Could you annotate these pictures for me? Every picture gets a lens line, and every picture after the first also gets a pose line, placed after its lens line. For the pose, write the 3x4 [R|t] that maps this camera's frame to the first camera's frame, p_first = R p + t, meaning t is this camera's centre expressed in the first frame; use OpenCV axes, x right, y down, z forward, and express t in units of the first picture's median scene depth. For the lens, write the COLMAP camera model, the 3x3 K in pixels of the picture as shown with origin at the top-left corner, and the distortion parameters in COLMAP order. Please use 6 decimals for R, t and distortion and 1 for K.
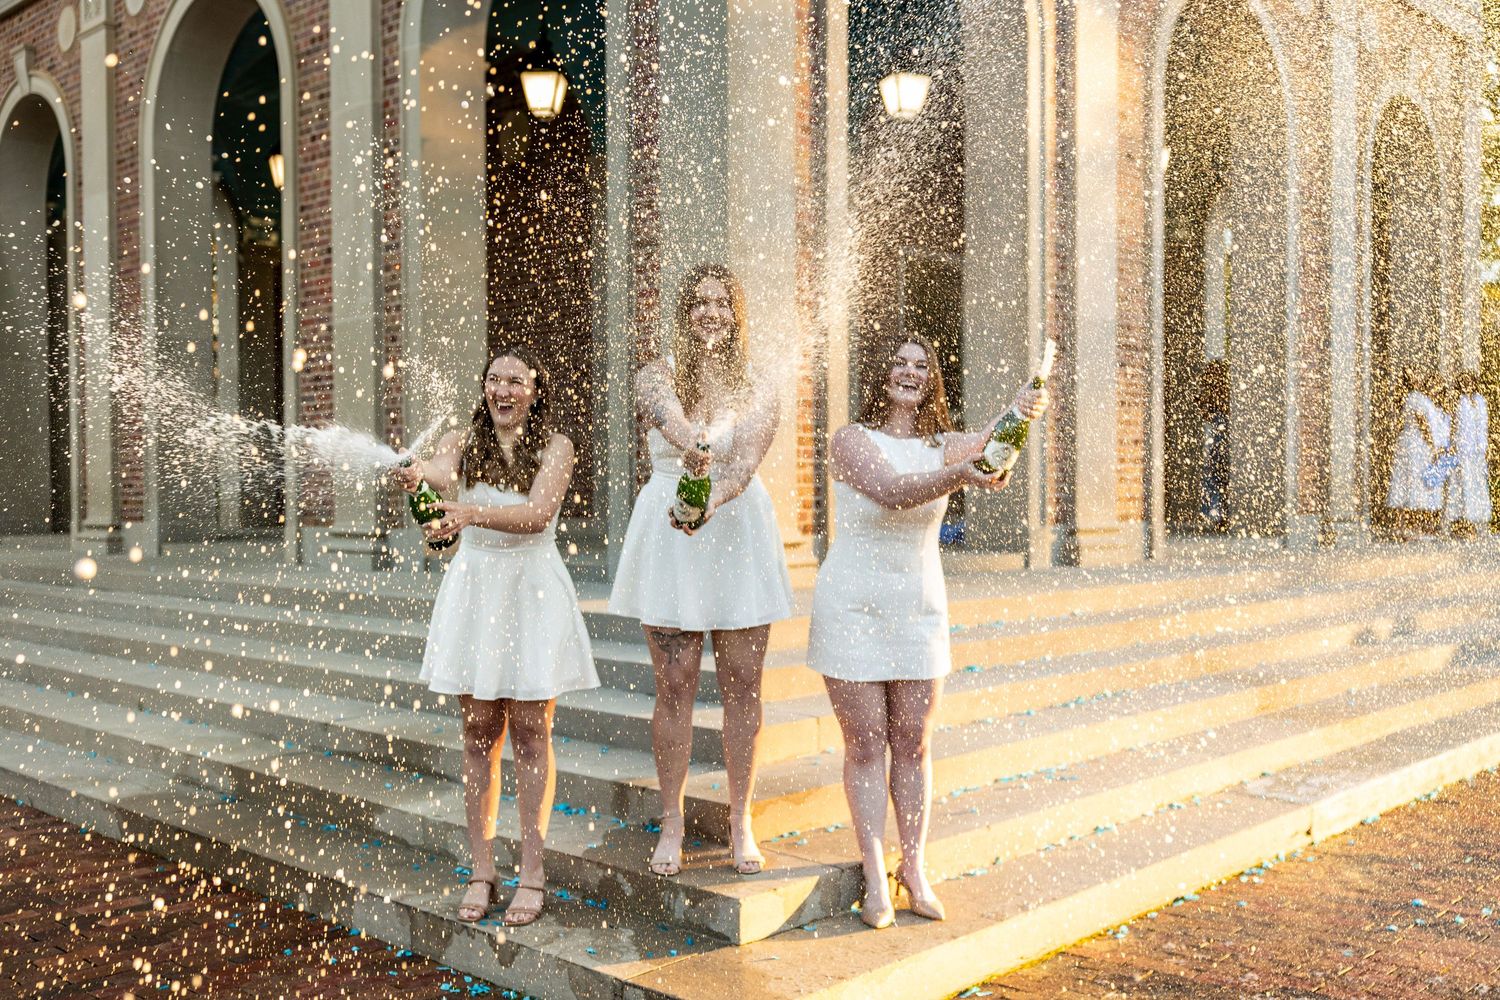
lens RADIAL K [[1463.3, 0, 750.0], [0, 1463.3, 500.0], [0, 0, 1]] dist [0.002356, 0.001063]
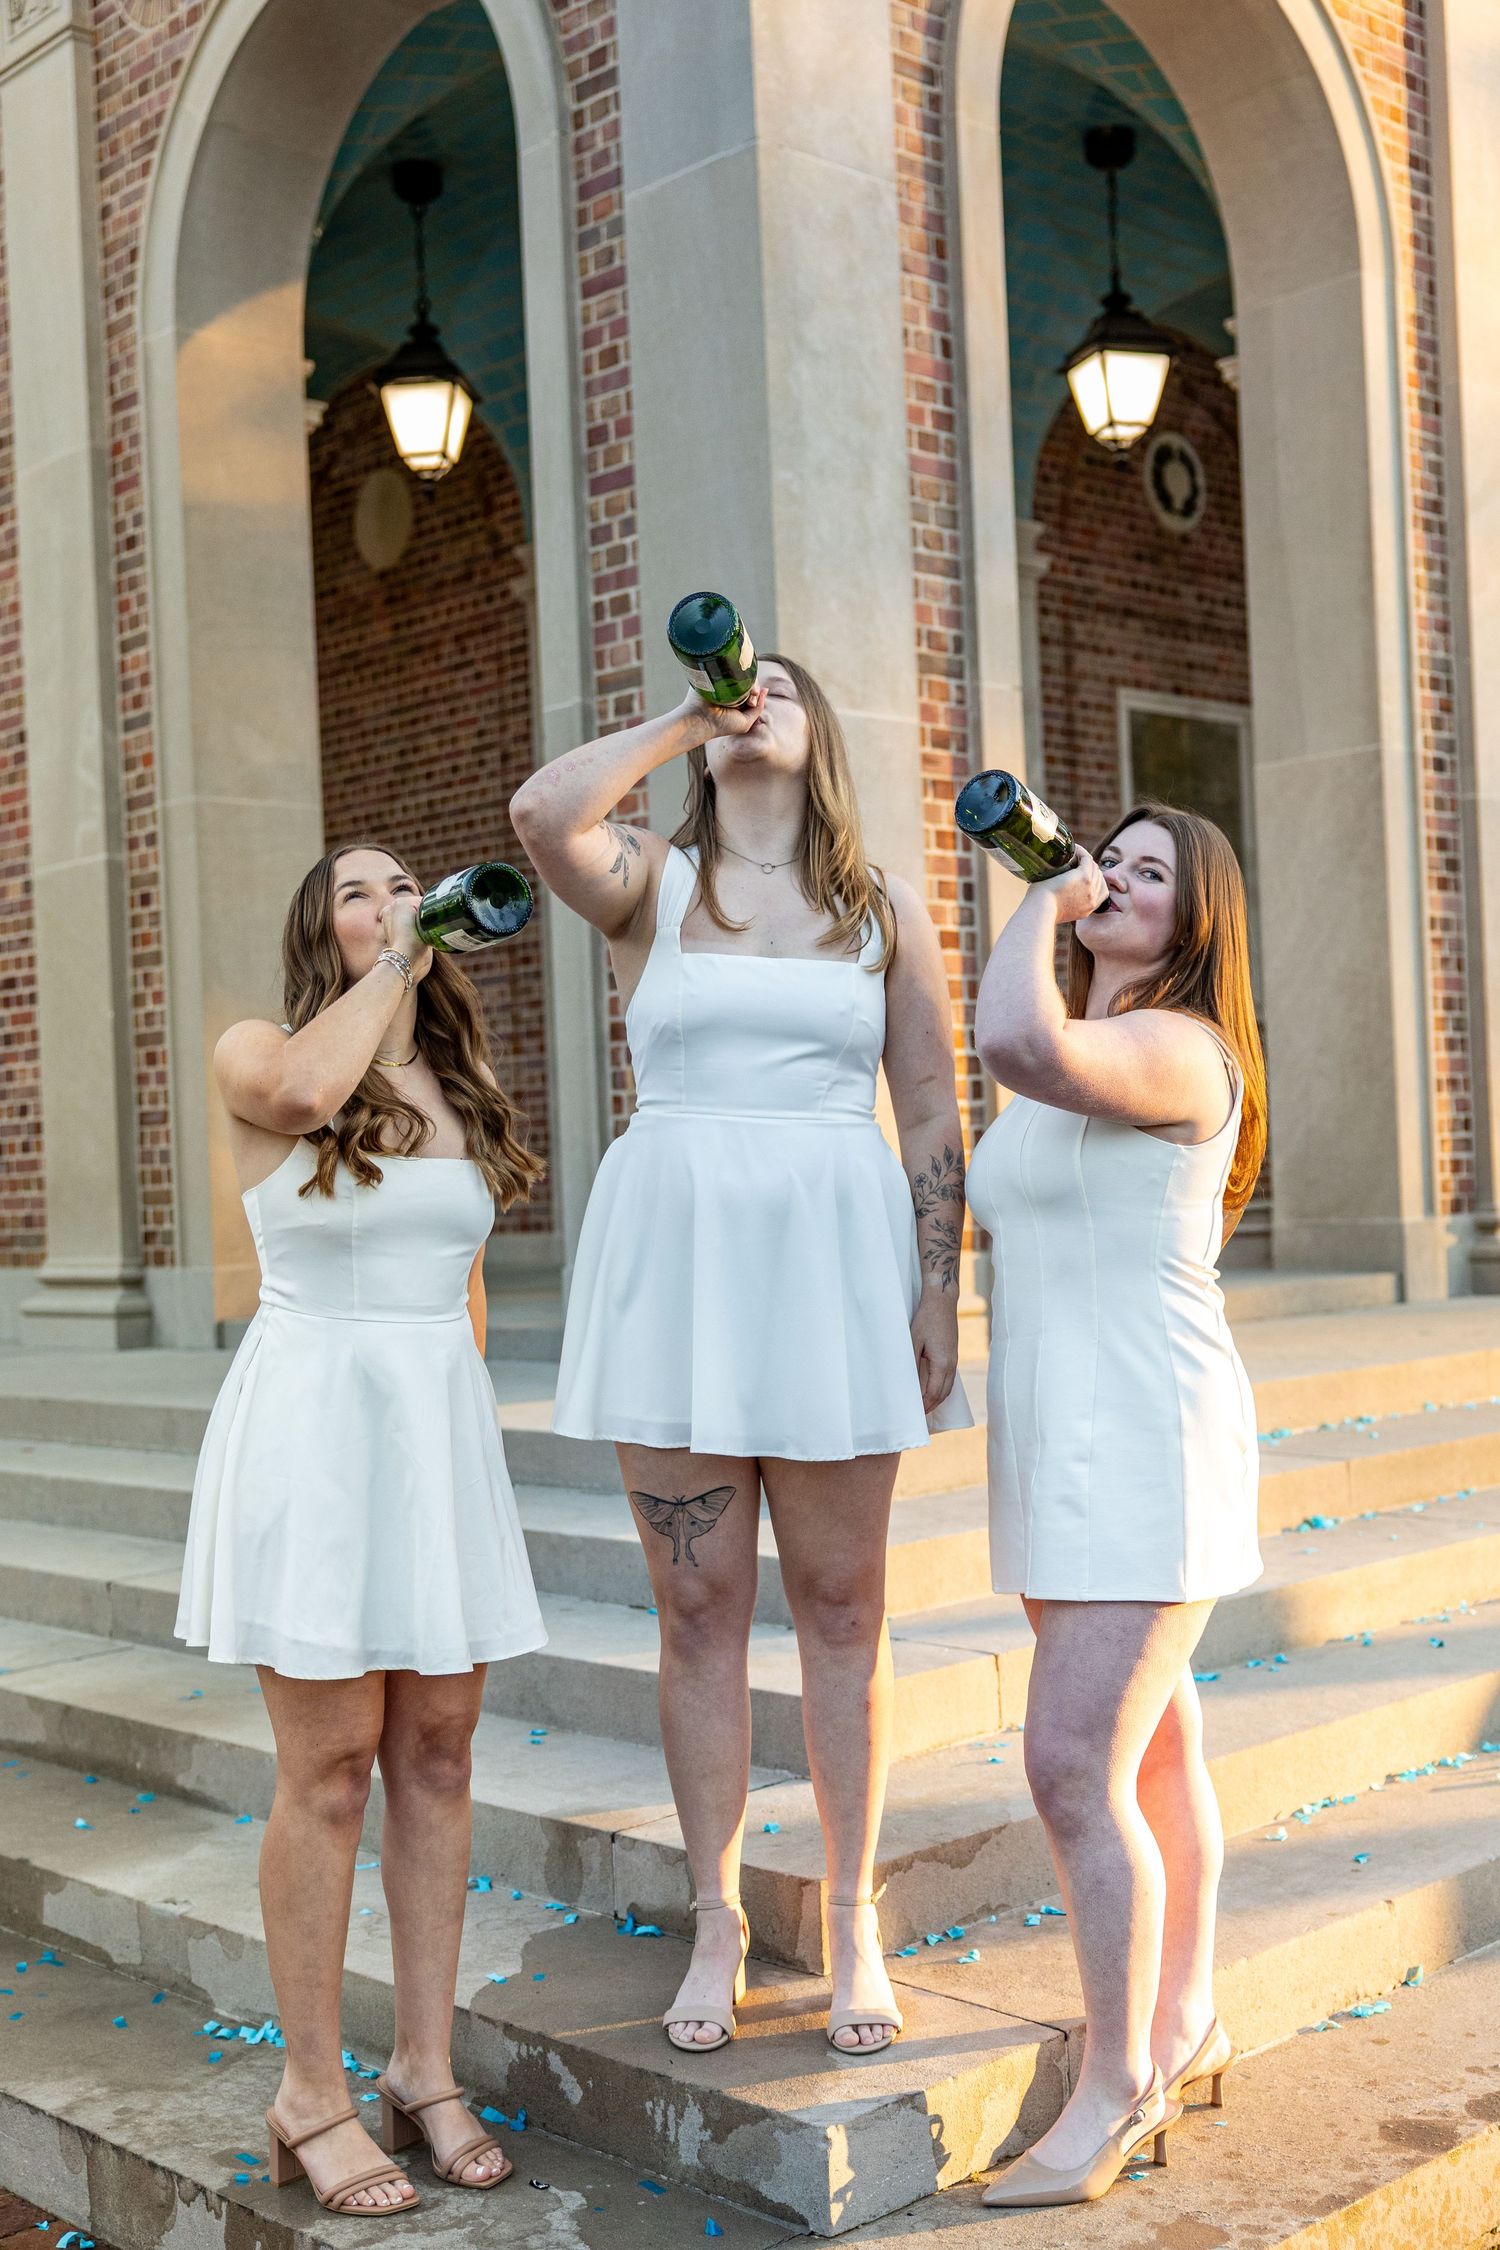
lens RADIAL K [[2574.7, 0, 751.5], [0, 2574.7, 1174.3], [0, 0, 1]] dist [-0.016587, -0.028930]
pose [[0.998416, -0.036489, -0.042814, 0.005499], [0.036237, 0.999321, -0.006656, 0.000461], [0.043028, 0.005094, 0.999061, 0.106023]]
